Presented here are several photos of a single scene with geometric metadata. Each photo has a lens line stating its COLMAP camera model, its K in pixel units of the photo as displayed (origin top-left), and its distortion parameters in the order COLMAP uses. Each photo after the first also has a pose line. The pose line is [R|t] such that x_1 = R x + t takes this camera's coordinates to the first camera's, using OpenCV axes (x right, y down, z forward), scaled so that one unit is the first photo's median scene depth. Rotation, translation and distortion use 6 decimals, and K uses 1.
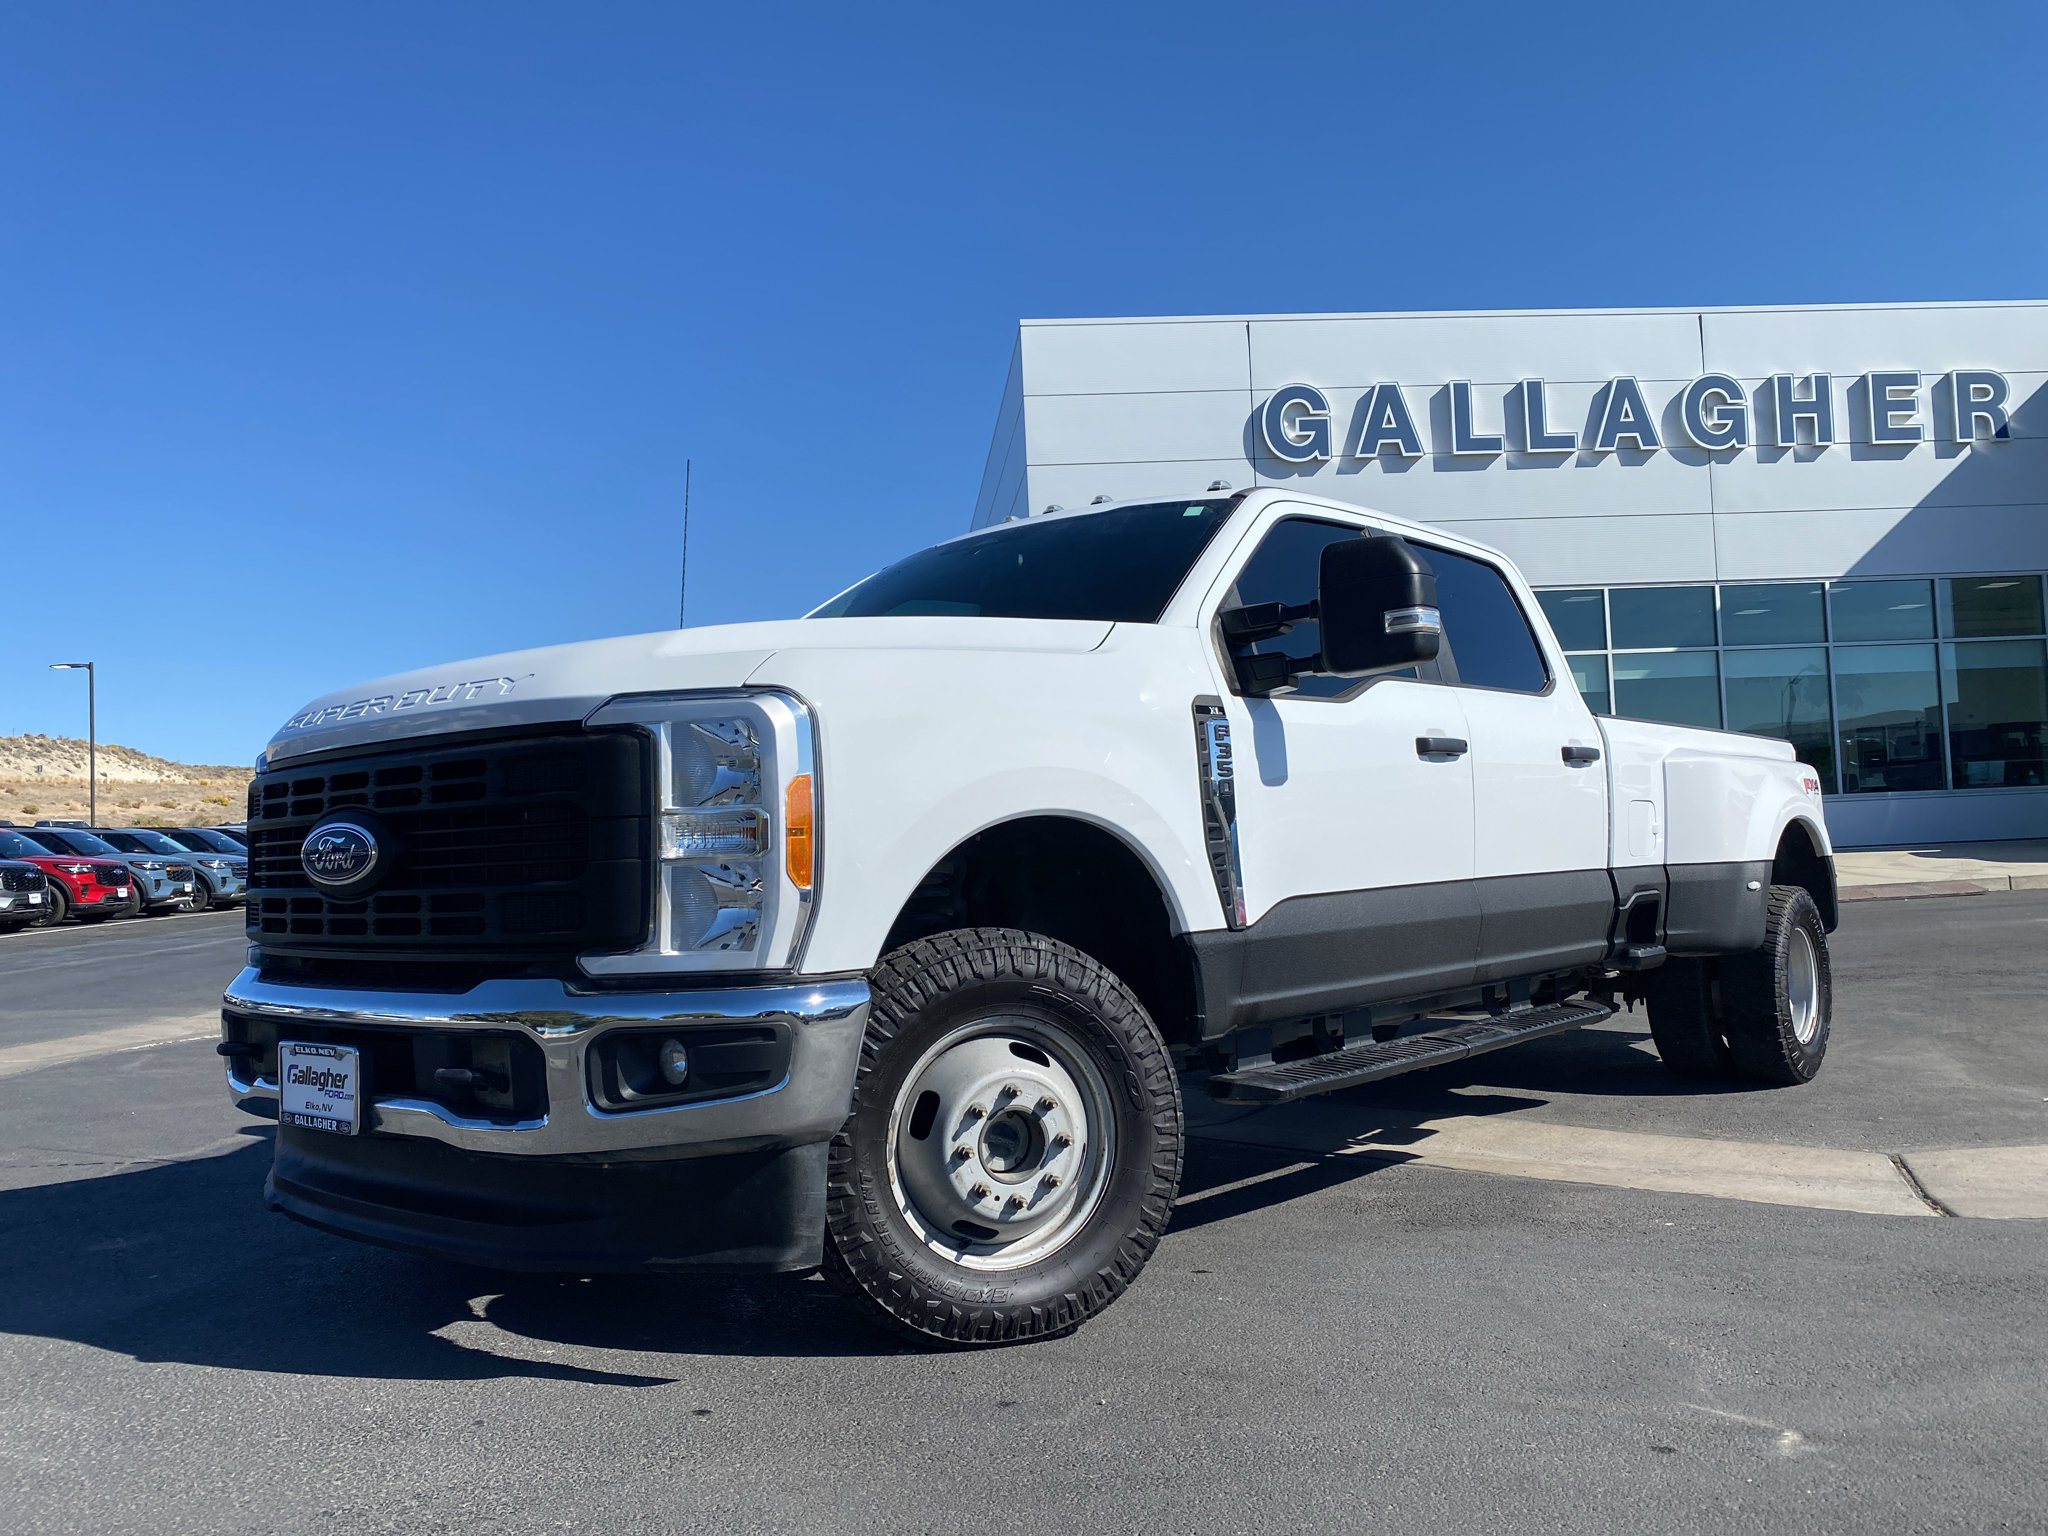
lens RADIAL K [[1560.7, 0, 1006.0], [0, 1560.7, 764.8], [0, 0, 1]] dist [0.037663, -0.049106]
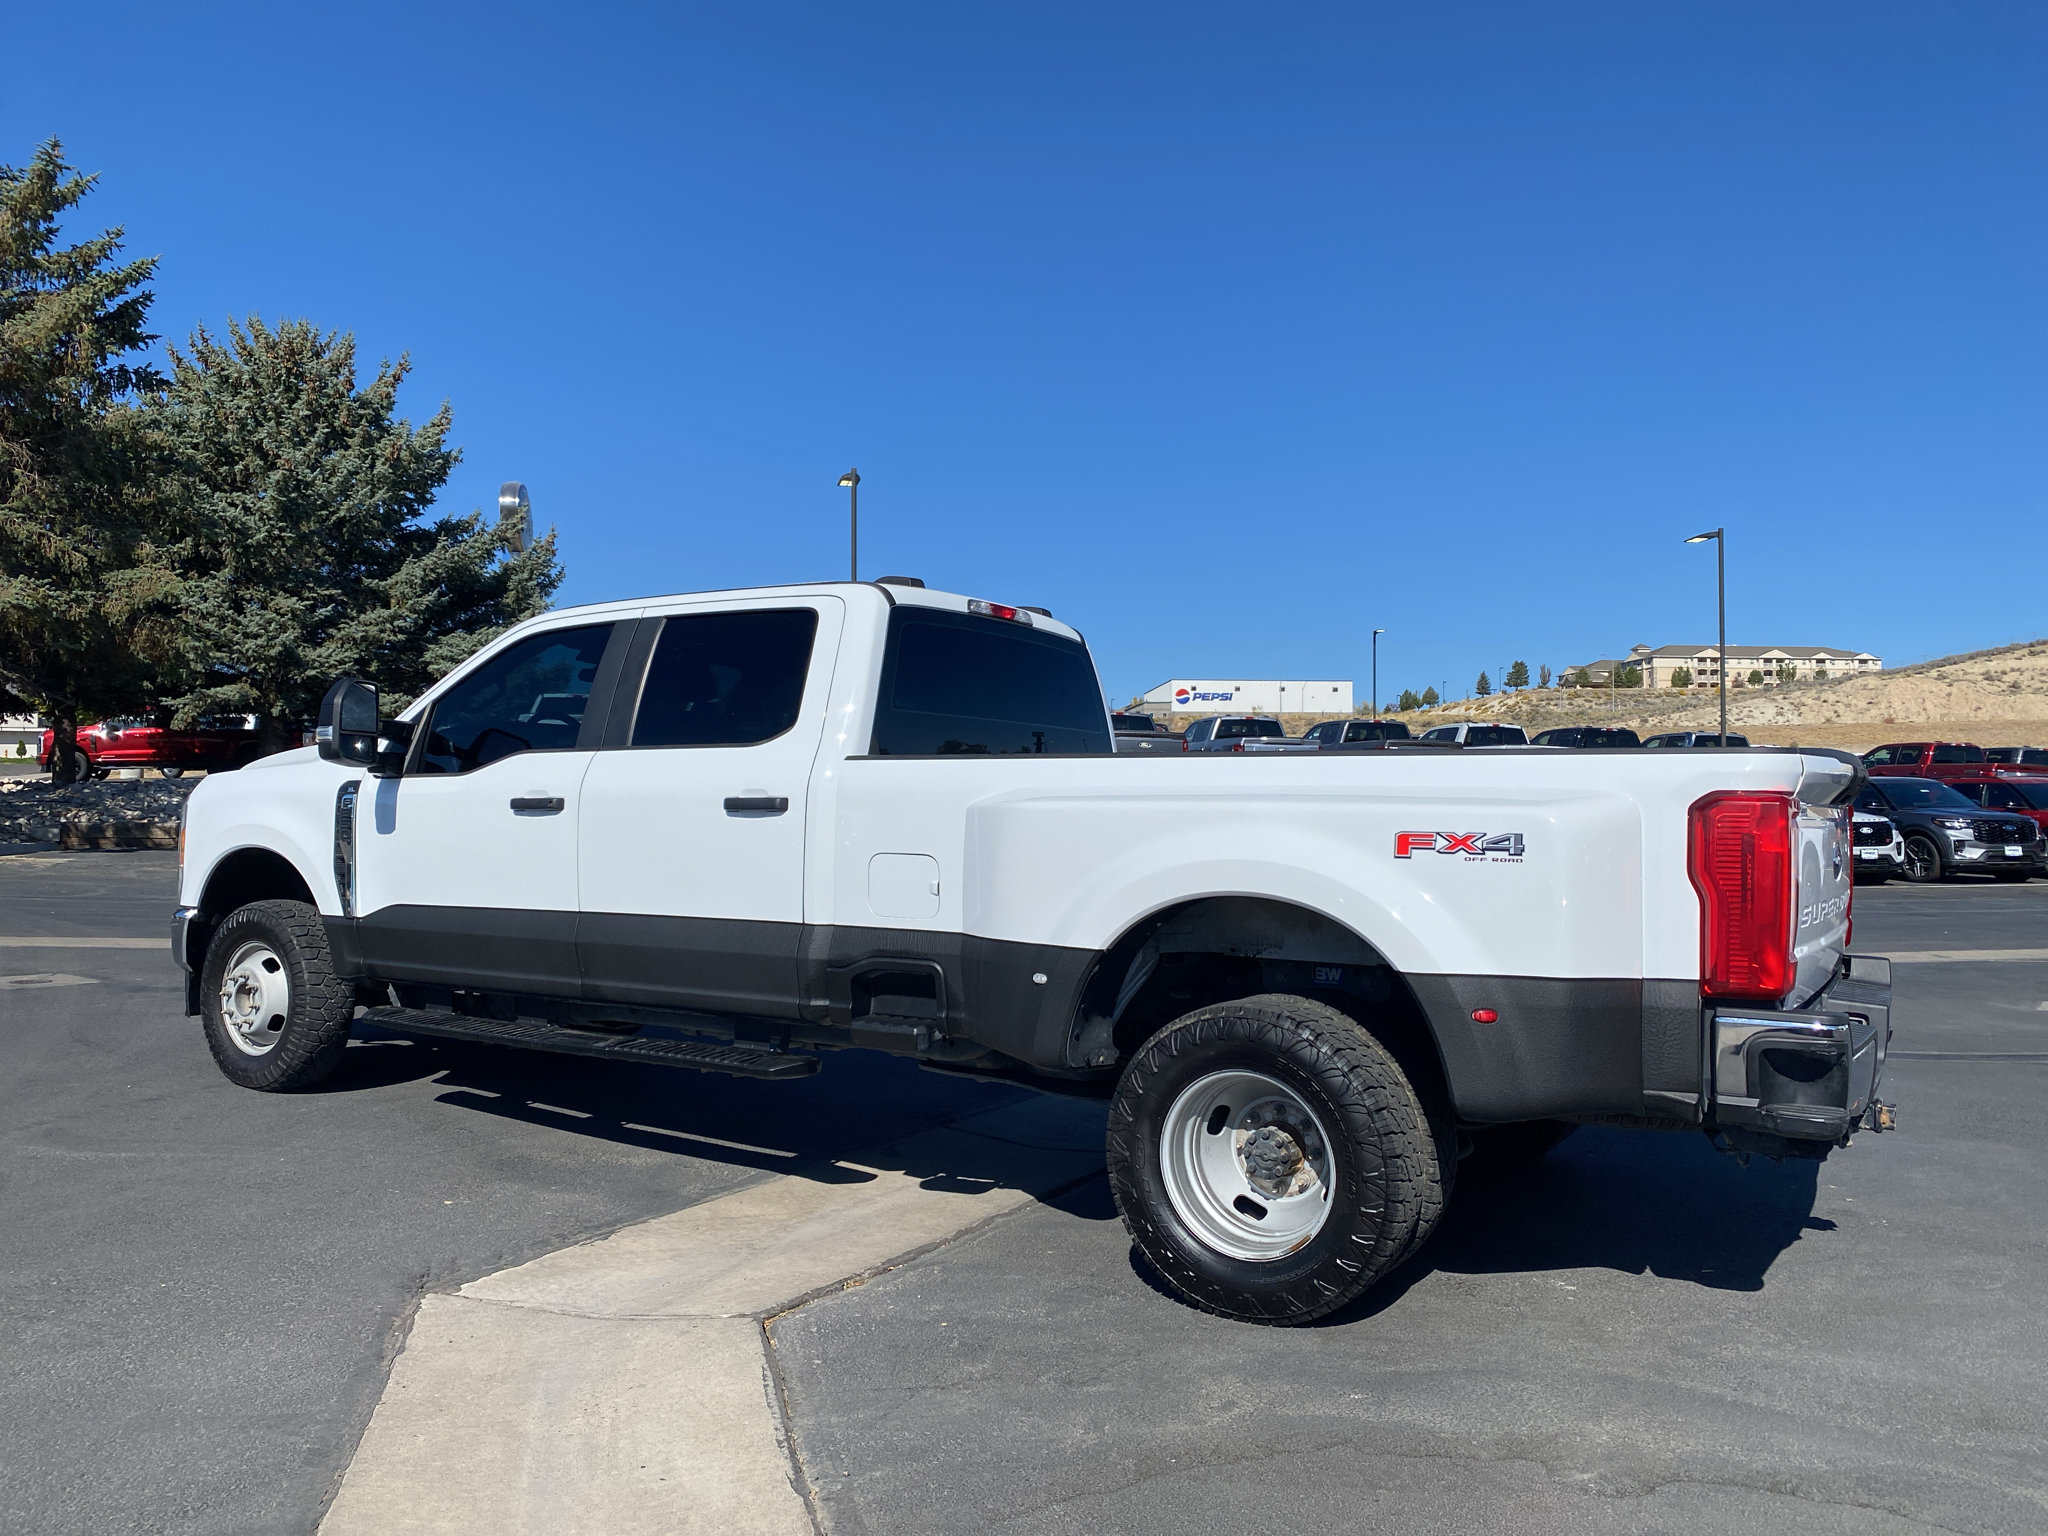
lens RADIAL K [[1560.7, 0, 1006.5], [0, 1560.7, 774.3], [0, 0, 1]] dist [0.037663, -0.049106]
pose [[0.156674, 0.010387, -0.987596, 1.772682], [0.040101, 0.999053, 0.016869, -0.046802], [0.986836, -0.042246, 0.156109, 1.307230]]
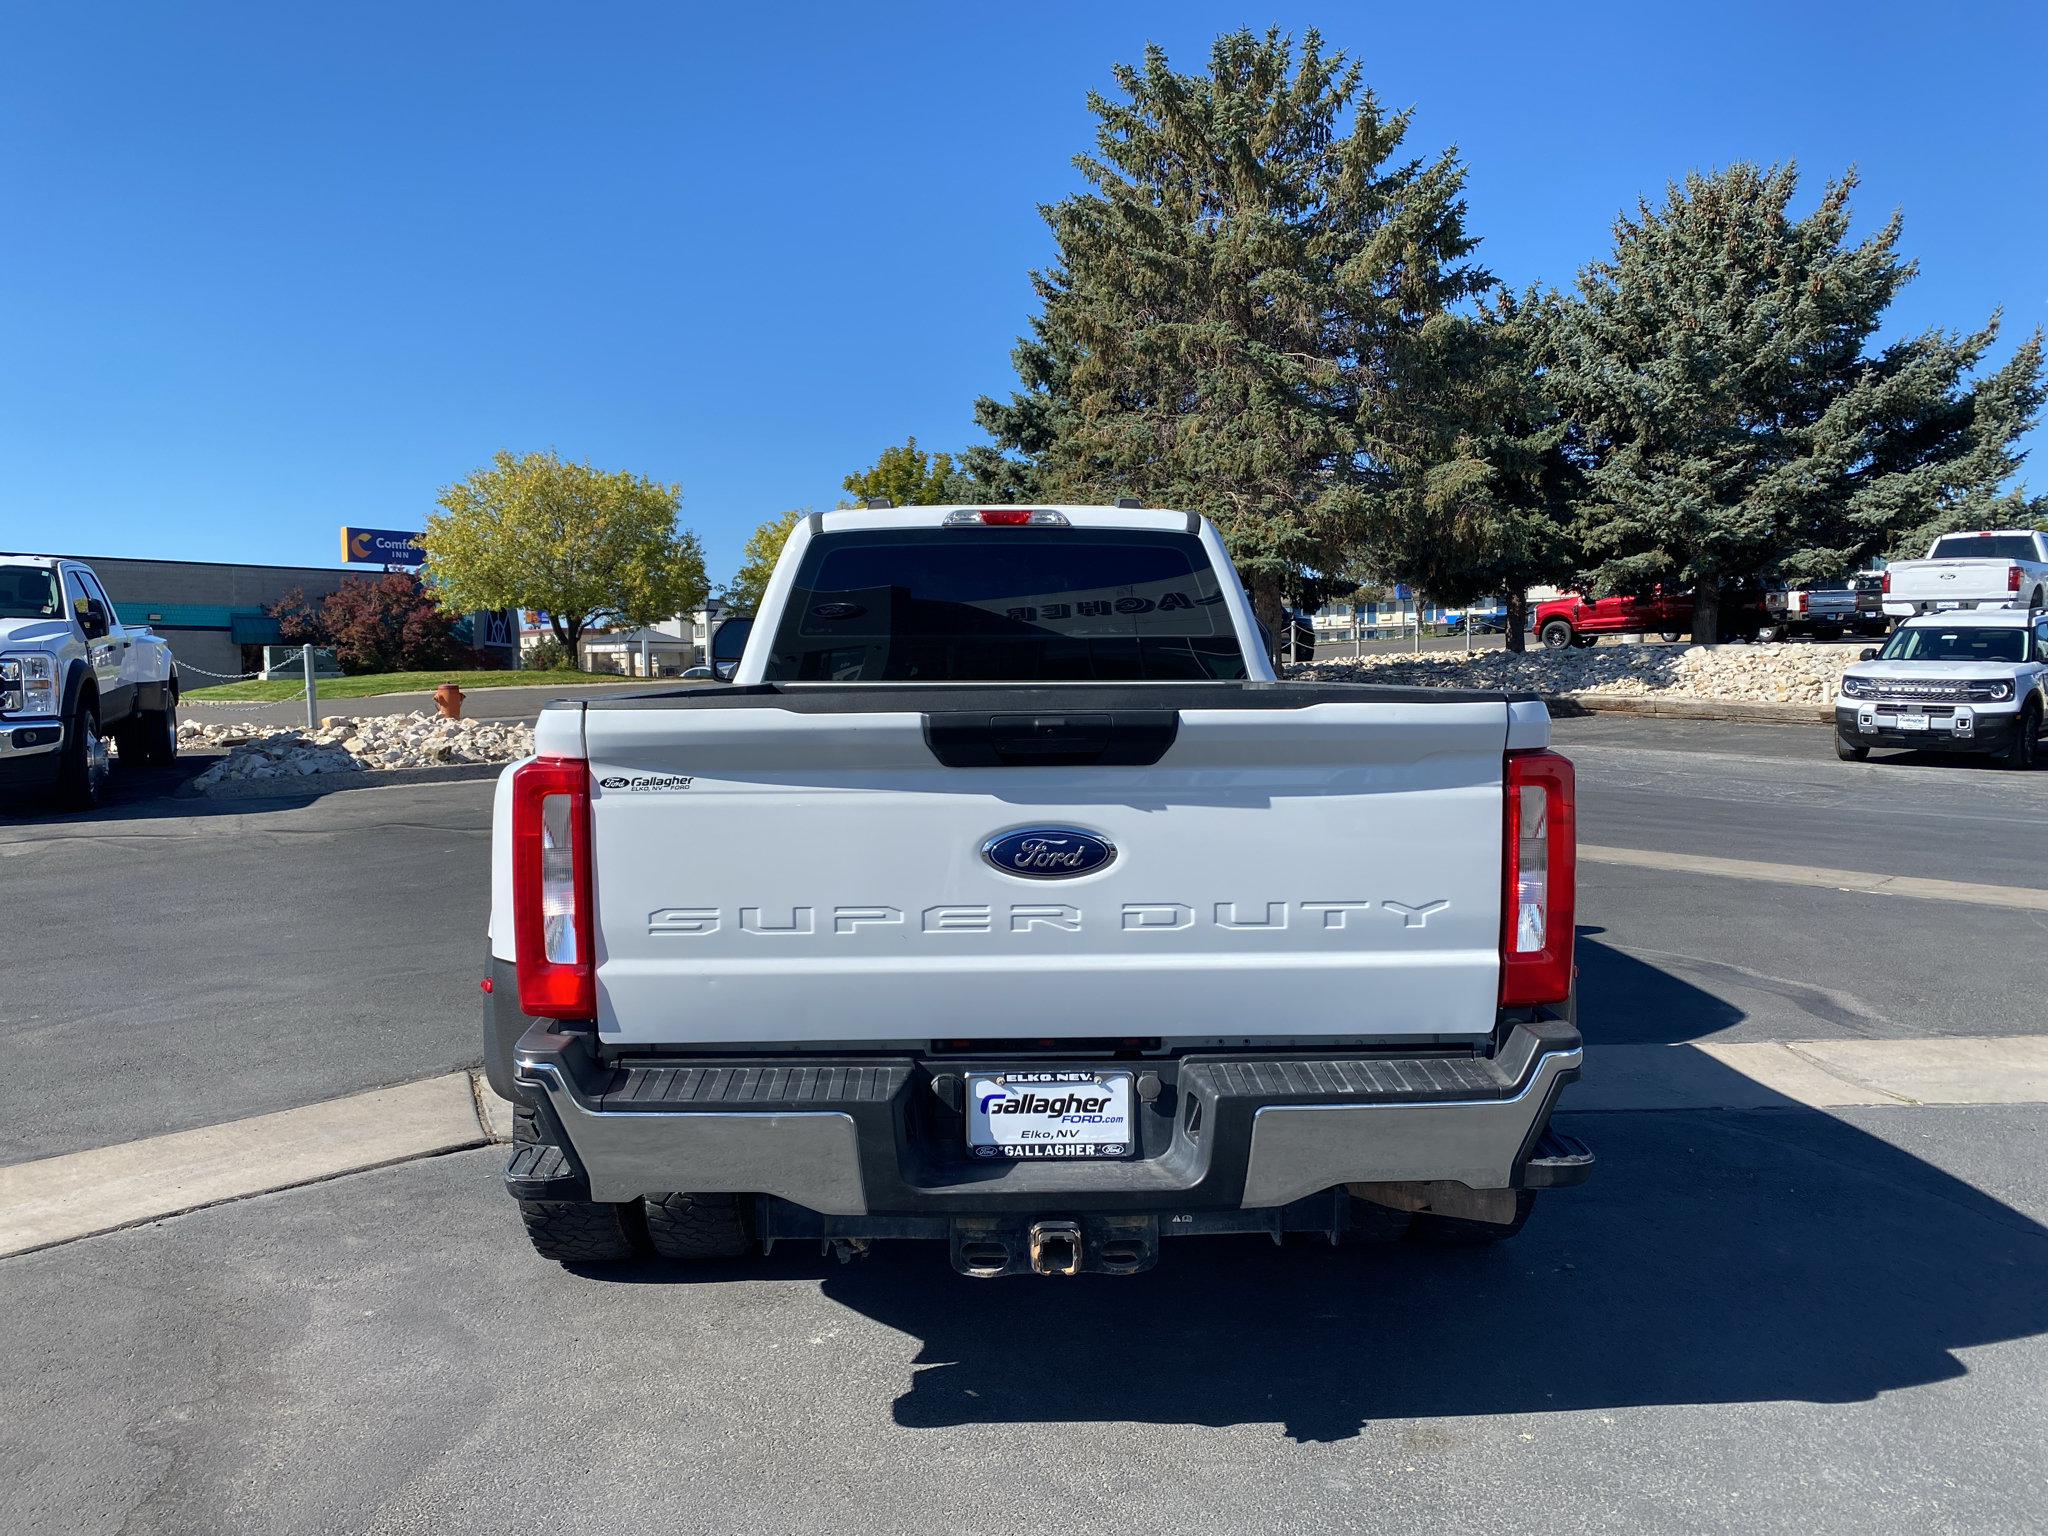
lens RADIAL K [[1560.7, 0, 1002.8], [0, 1560.7, 783.1], [0, 0, 1]] dist [0.037663, -0.049106]
pose [[-0.738157, 0.089763, -0.668631, 1.266660], [0.071773, 0.995933, 0.054467, -0.015524], [0.670801, -0.007785, -0.741597, 2.553620]]
